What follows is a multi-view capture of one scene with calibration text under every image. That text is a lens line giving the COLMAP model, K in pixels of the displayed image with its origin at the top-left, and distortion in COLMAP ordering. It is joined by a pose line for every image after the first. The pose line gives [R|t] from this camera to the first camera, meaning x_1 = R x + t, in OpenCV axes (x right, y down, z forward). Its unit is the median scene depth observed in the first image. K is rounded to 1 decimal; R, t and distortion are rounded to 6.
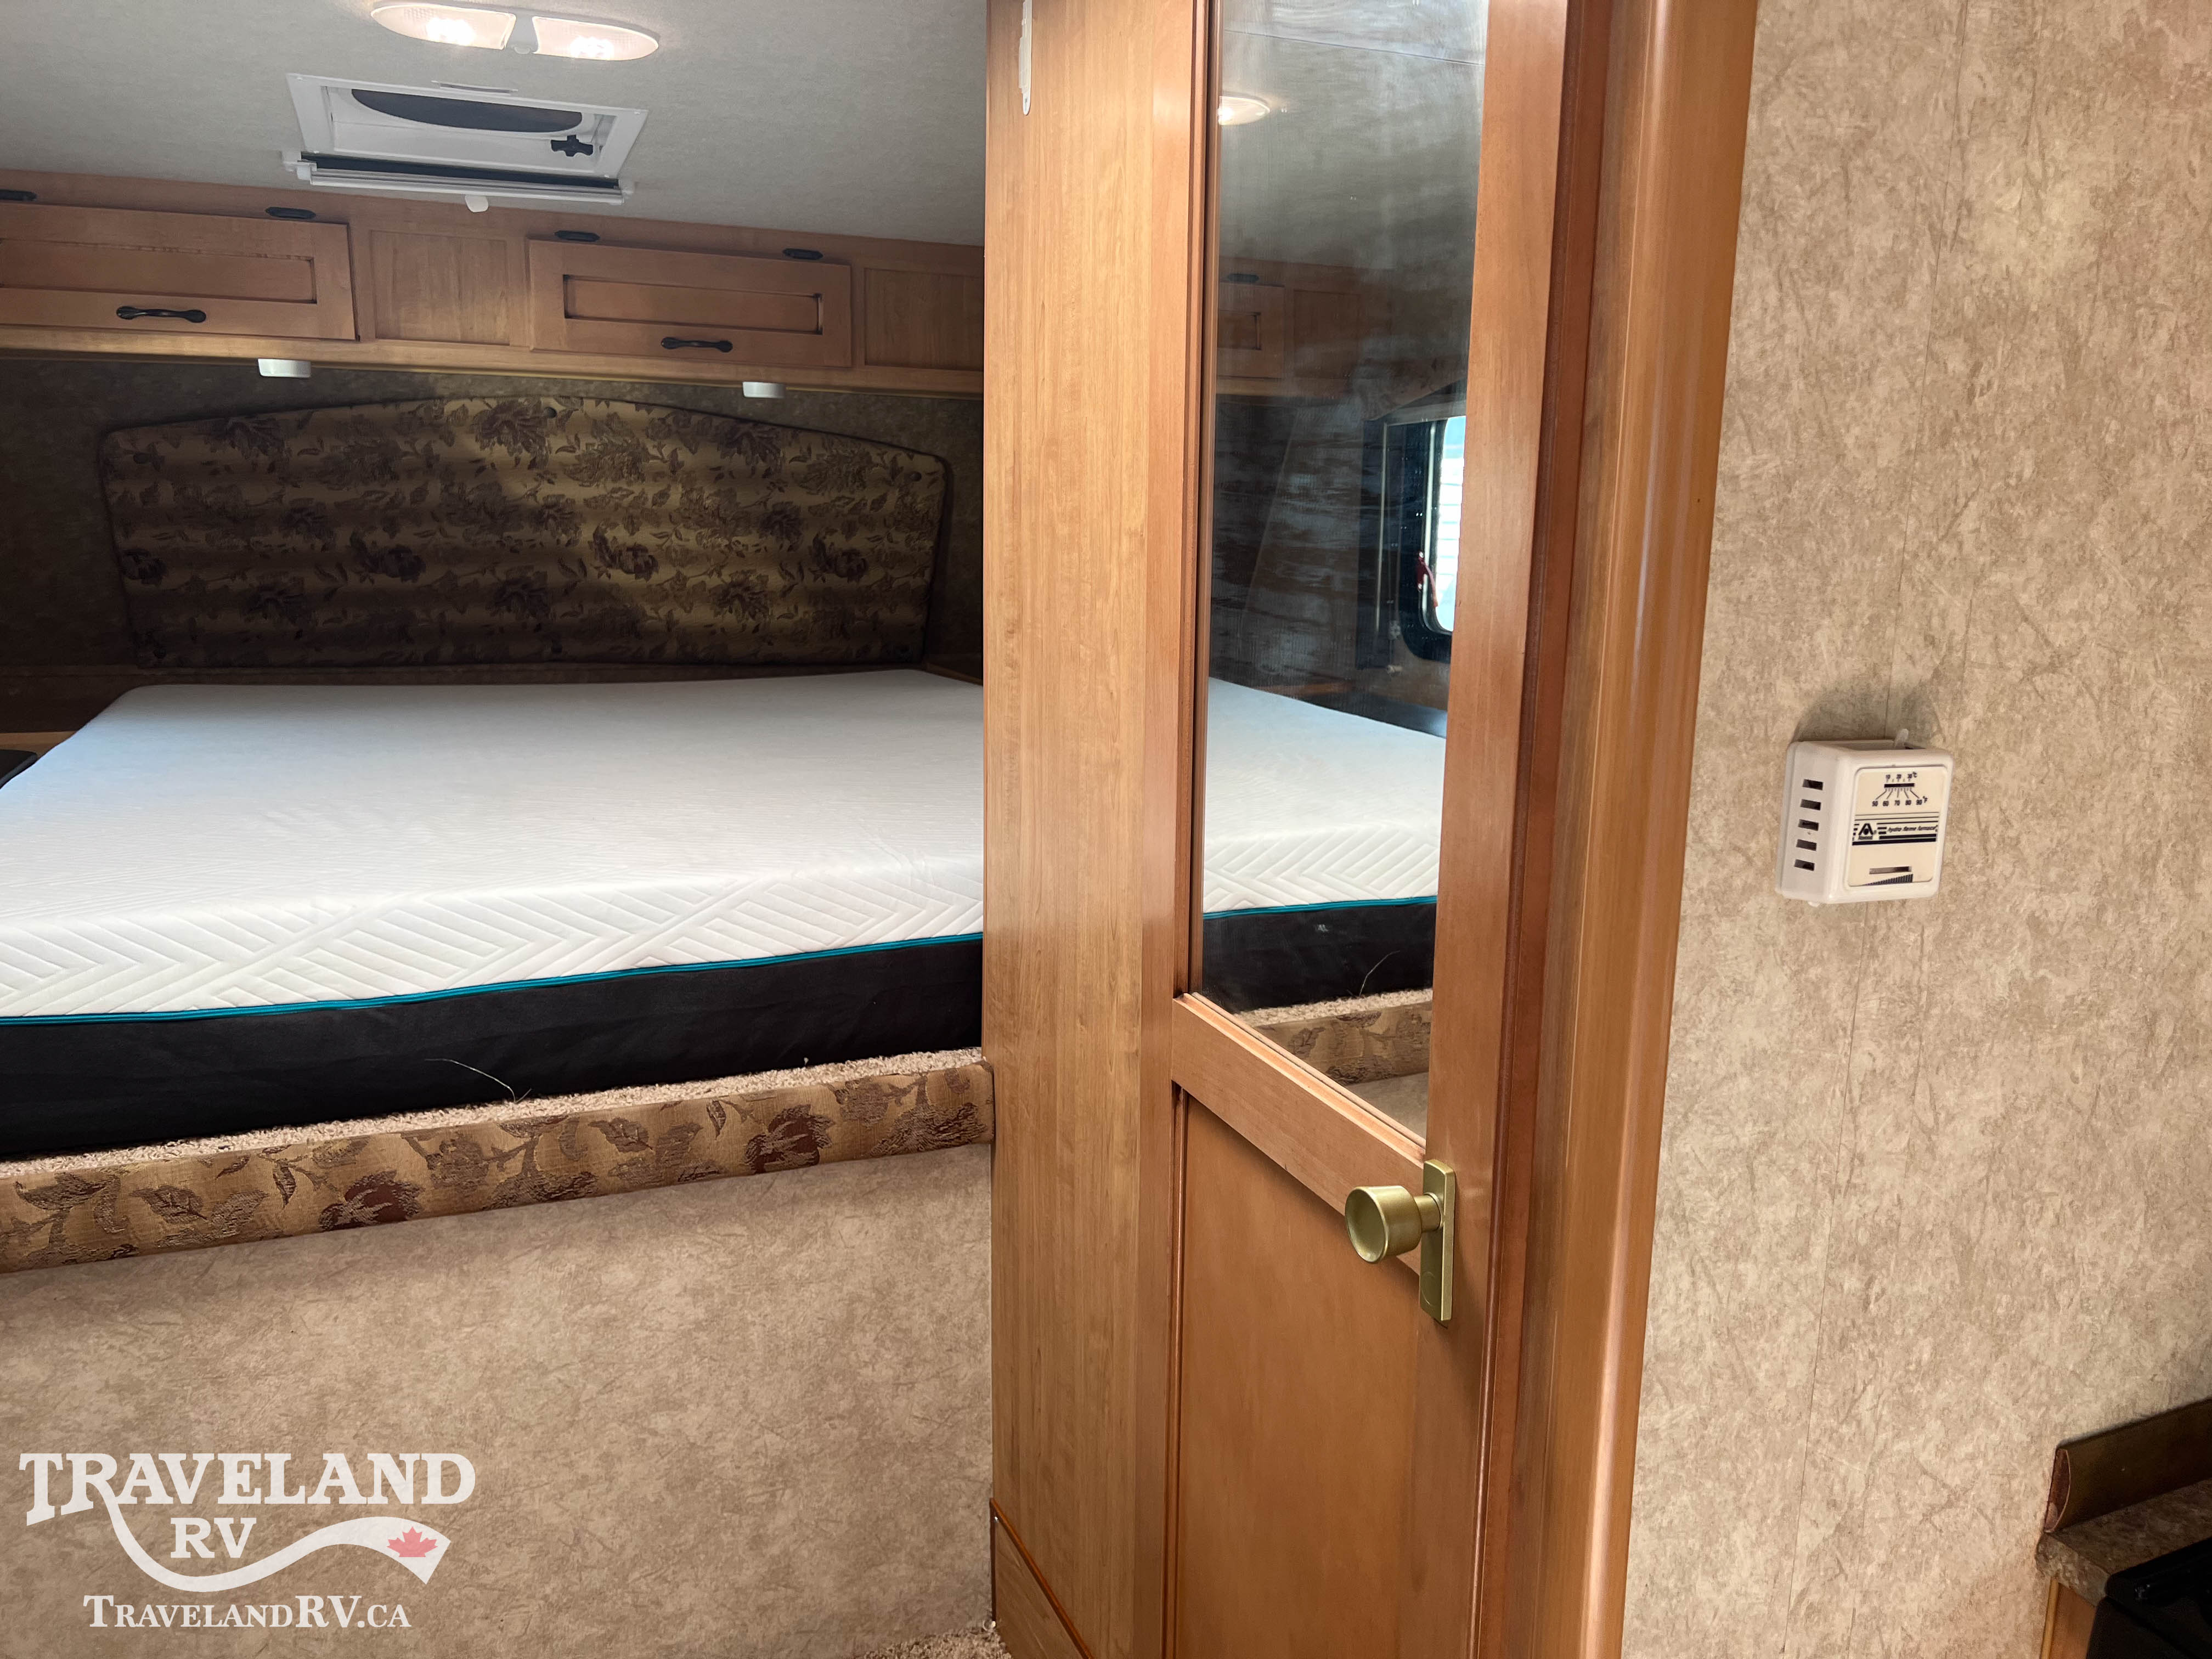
lens RADIAL K [[1662.9, 0, 1106.0], [0, 1662.9, 829.5], [0, 0, 1]] dist [0.125957, -0.174439]
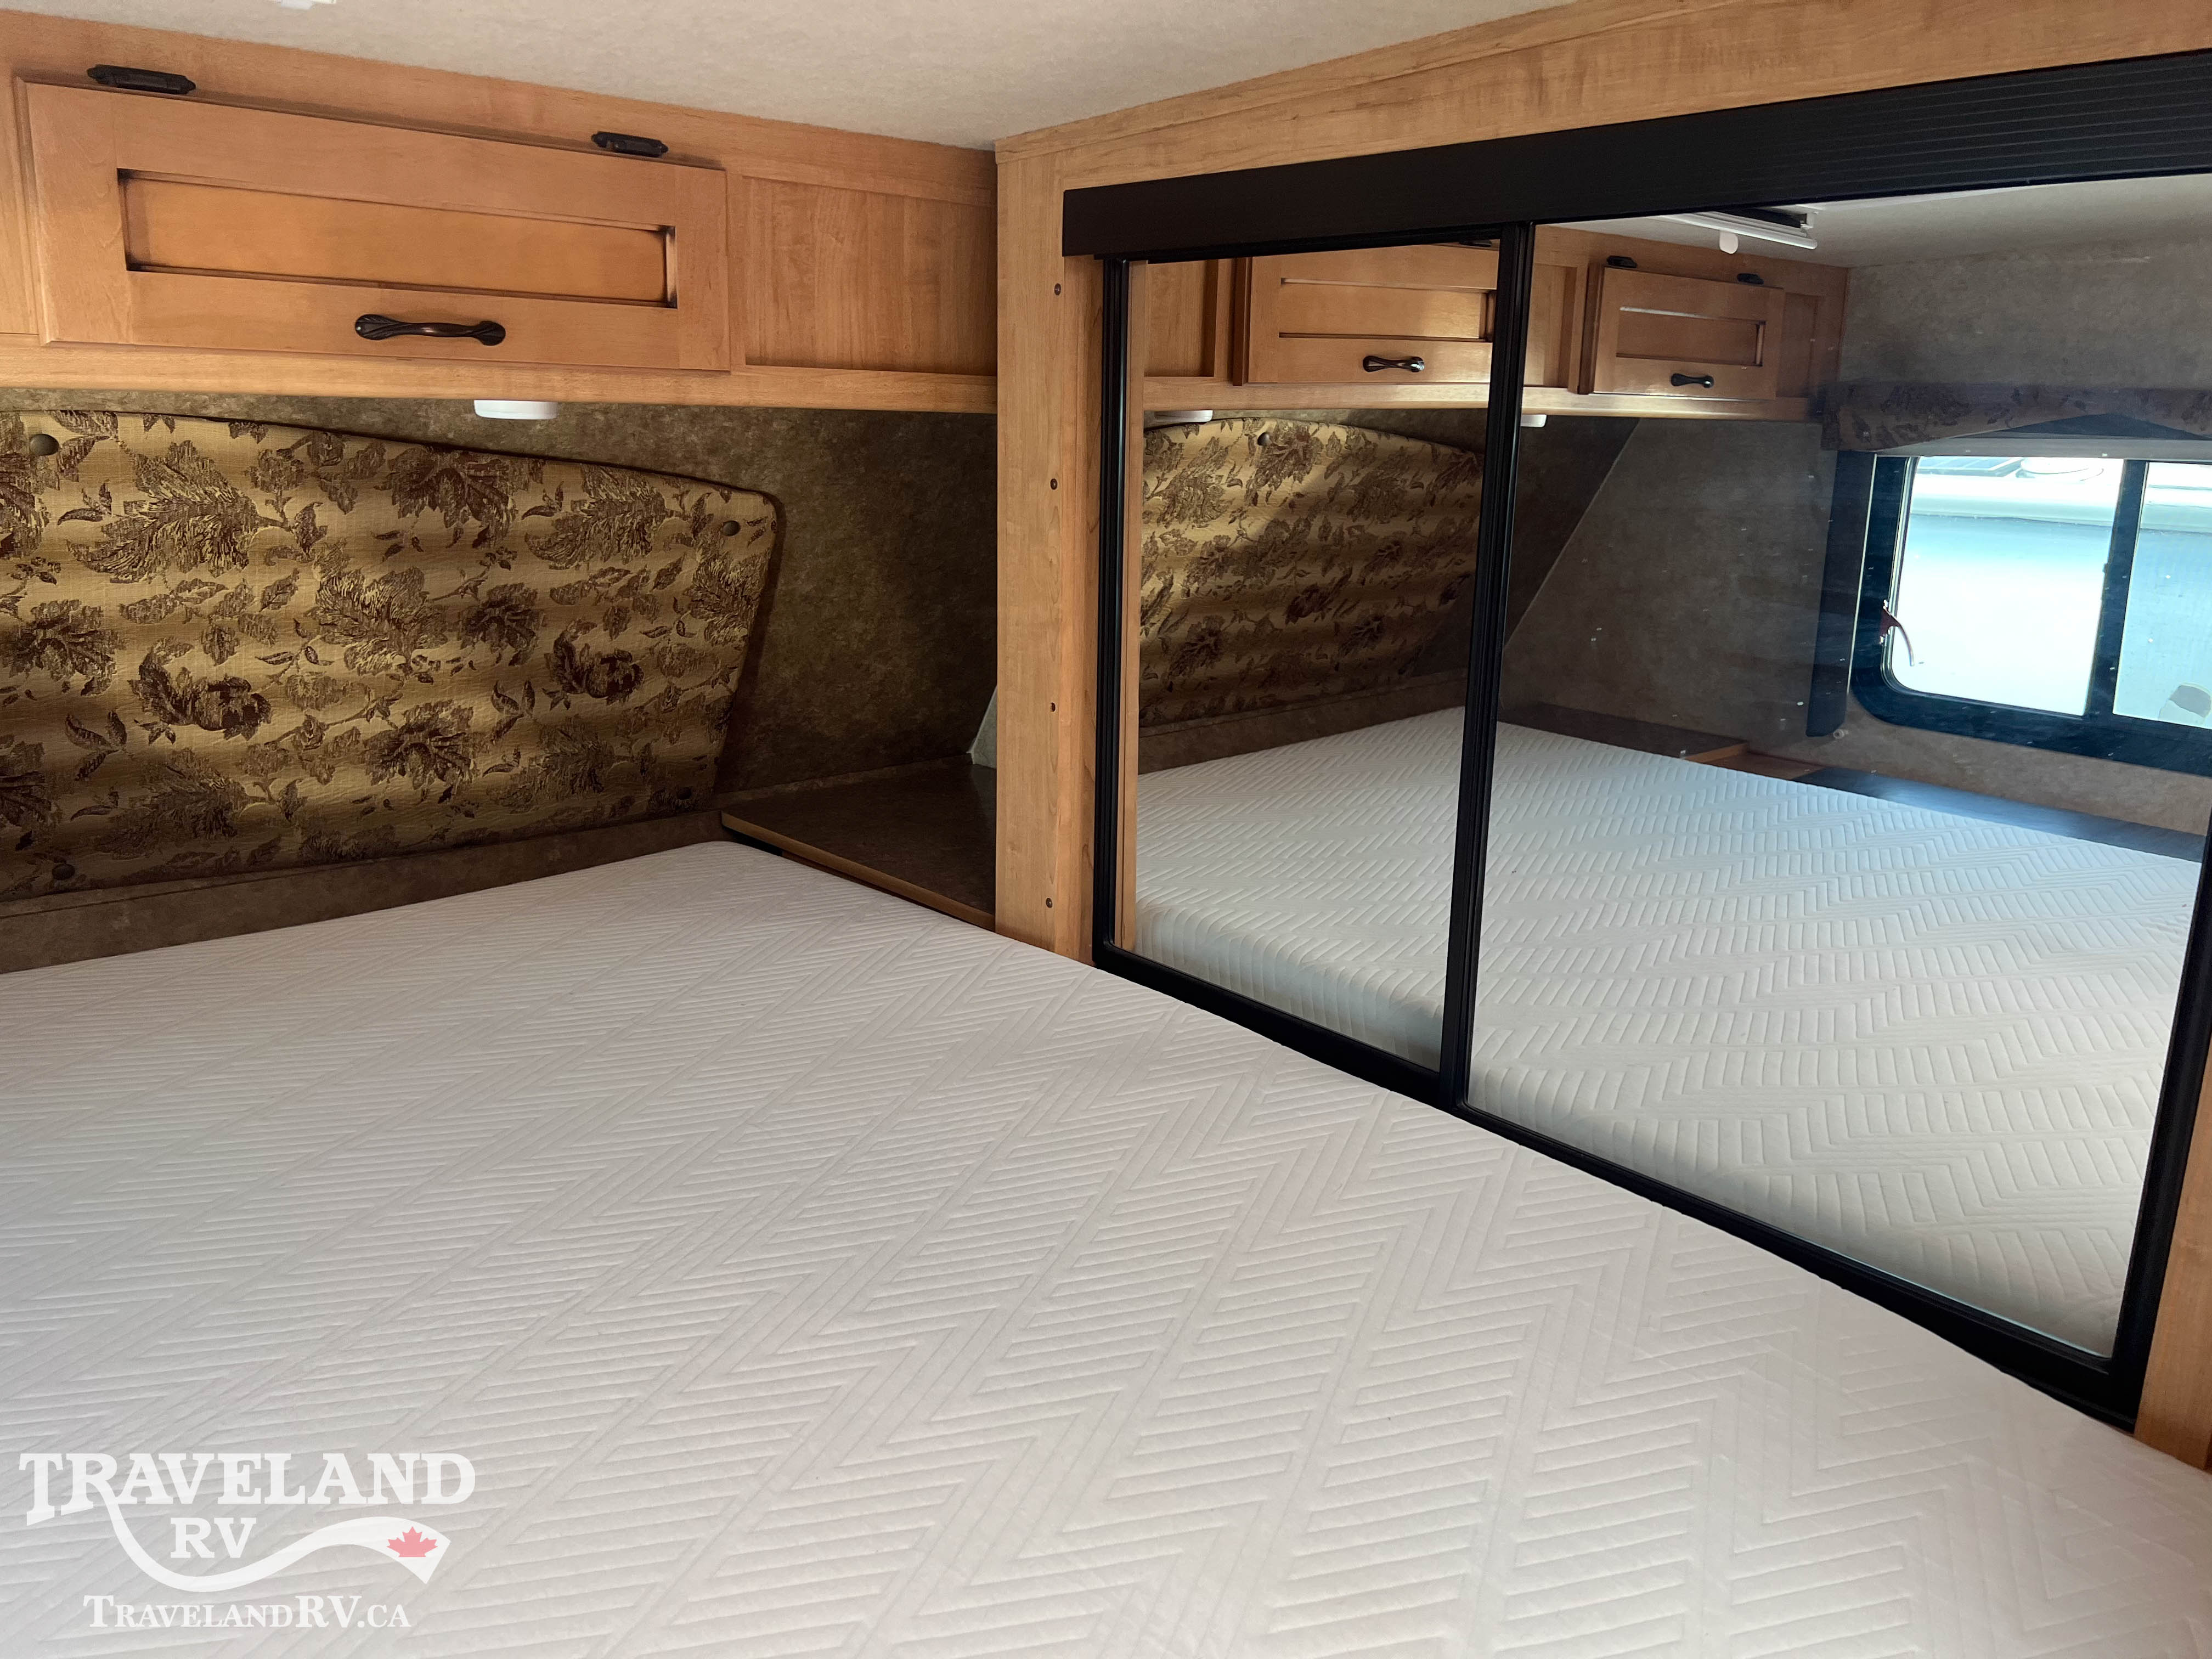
lens RADIAL K [[1676.1, 0, 1106.0], [0, 1676.1, 829.5], [0, 0, 1]] dist [0.012765, 0.006249]
pose [[0.950416, -0.070832, 0.302806, -0.179760], [0.054096, 0.996526, 0.063314, -0.140120], [-0.306239, -0.043794, 0.950947, 0.408578]]
